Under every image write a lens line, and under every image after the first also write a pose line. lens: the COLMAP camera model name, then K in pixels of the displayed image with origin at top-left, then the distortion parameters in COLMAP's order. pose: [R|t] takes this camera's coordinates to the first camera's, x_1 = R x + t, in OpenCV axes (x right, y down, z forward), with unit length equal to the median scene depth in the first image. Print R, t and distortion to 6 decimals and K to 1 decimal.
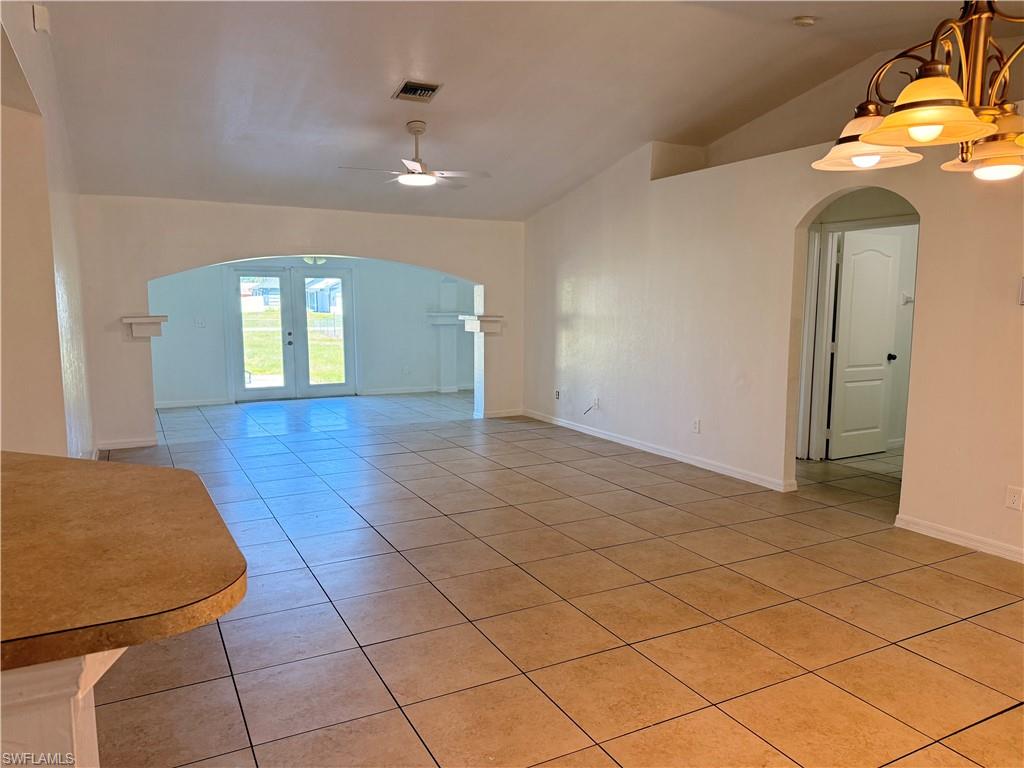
lens RADIAL K [[719.3, 0, 507.8], [0, 719.3, 386.7], [0, 0, 1]] dist [0.037486, -0.003080]
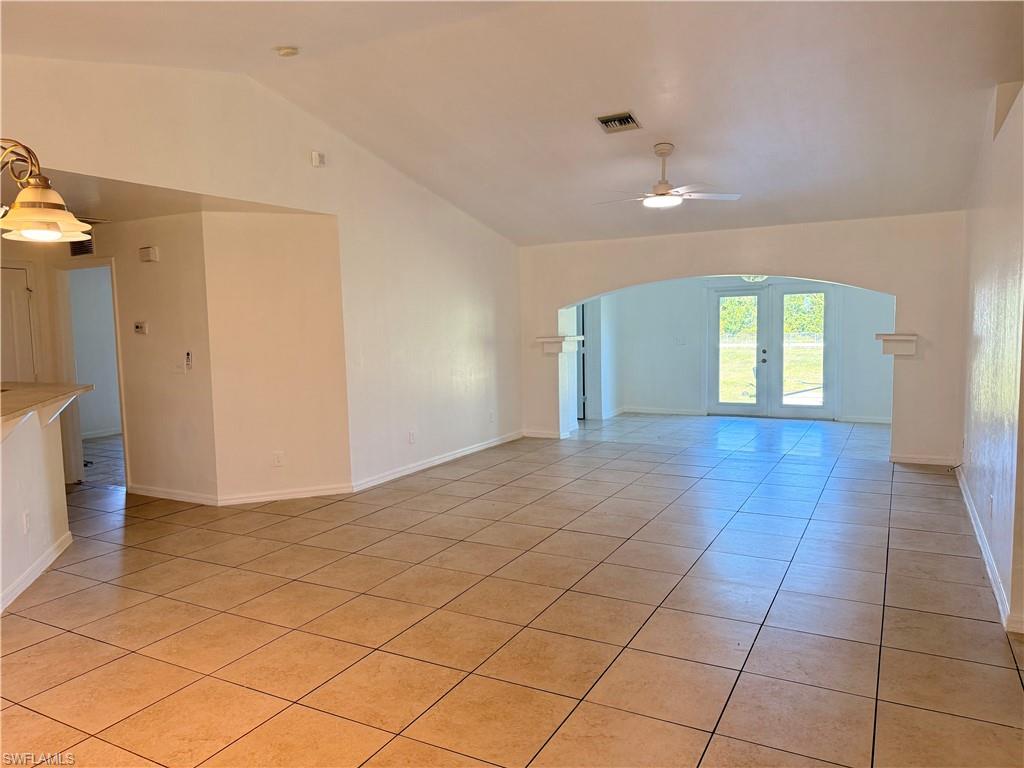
lens RADIAL K [[719.3, 0, 507.7], [0, 719.3, 381.4], [0, 0, 1]] dist [0.037486, -0.003080]
pose [[0.550365, 0.054582, -0.833138, 0.408328], [-0.075006, 0.997058, 0.015772, -0.026118], [0.831548, 0.053810, 0.552840, 0.192675]]
